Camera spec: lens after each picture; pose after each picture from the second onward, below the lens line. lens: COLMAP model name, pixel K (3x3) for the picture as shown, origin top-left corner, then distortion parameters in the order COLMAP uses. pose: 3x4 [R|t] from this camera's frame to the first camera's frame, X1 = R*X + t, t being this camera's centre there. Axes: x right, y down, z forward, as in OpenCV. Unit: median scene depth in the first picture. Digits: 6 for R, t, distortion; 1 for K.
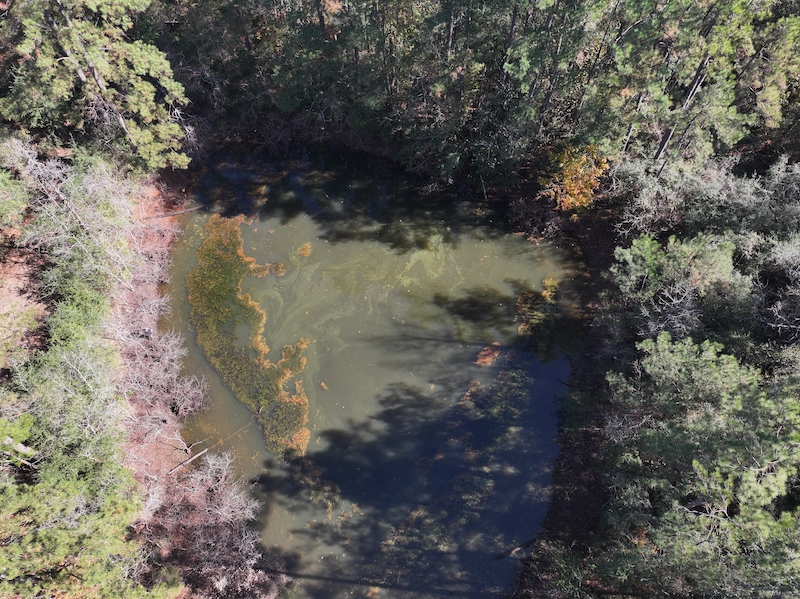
lens RADIAL K [[562.2, 0, 400.0], [0, 562.2, 298.3], [0, 0, 1]] dist [-0.003907, 0.004645]
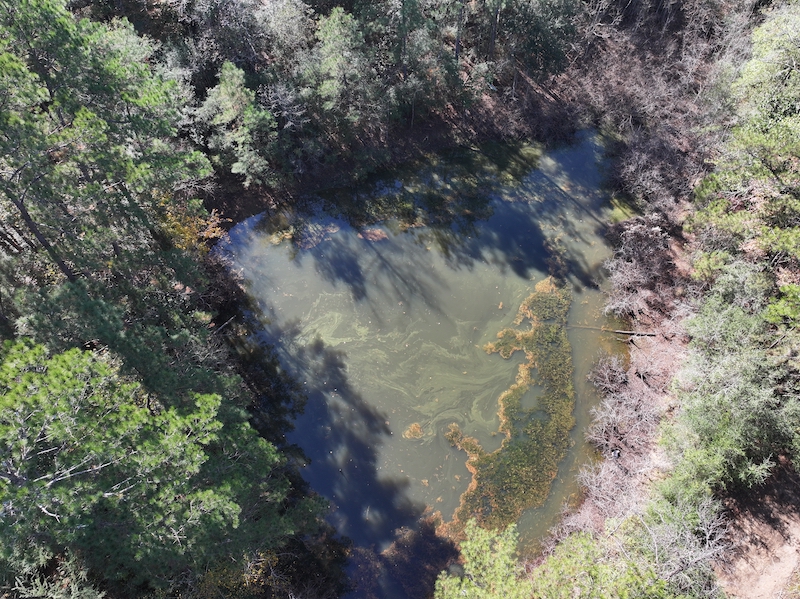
lens RADIAL K [[562.2, 0, 398.1], [0, 562.2, 297.2], [0, 0, 1]] dist [-0.003907, 0.004645]
pose [[-0.694463, -0.622677, 0.360549, -0.406324], [0.622684, -0.269011, 0.734778, -0.818438], [-0.360537, 0.734783, 0.574549, 0.463311]]
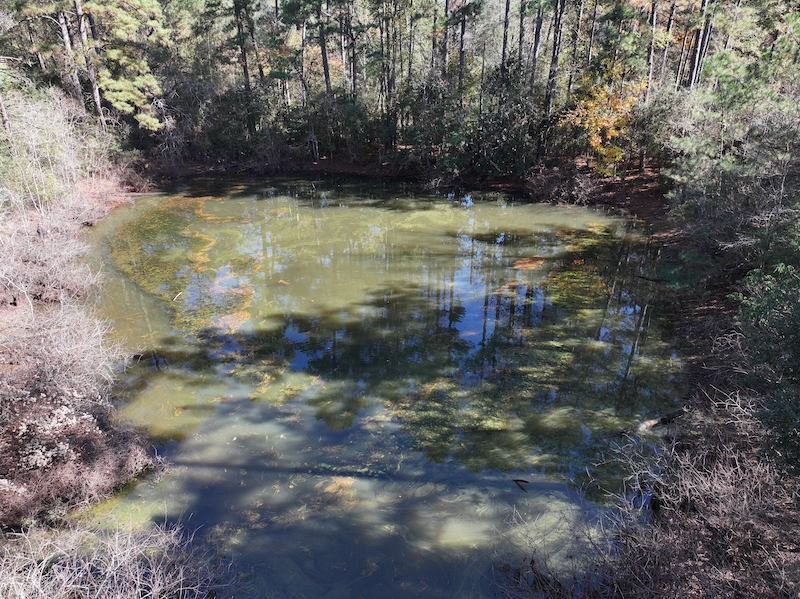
lens RADIAL K [[562.2, 0, 399.0], [0, 562.2, 300.5], [0, 0, 1]] dist [-0.003907, 0.004645]
pose [[0.999982, -0.005654, 0.002073, -0.002841], [0.005835, 0.824277, -0.566156, 0.580331], [0.001492, 0.566158, 0.824295, 0.508786]]
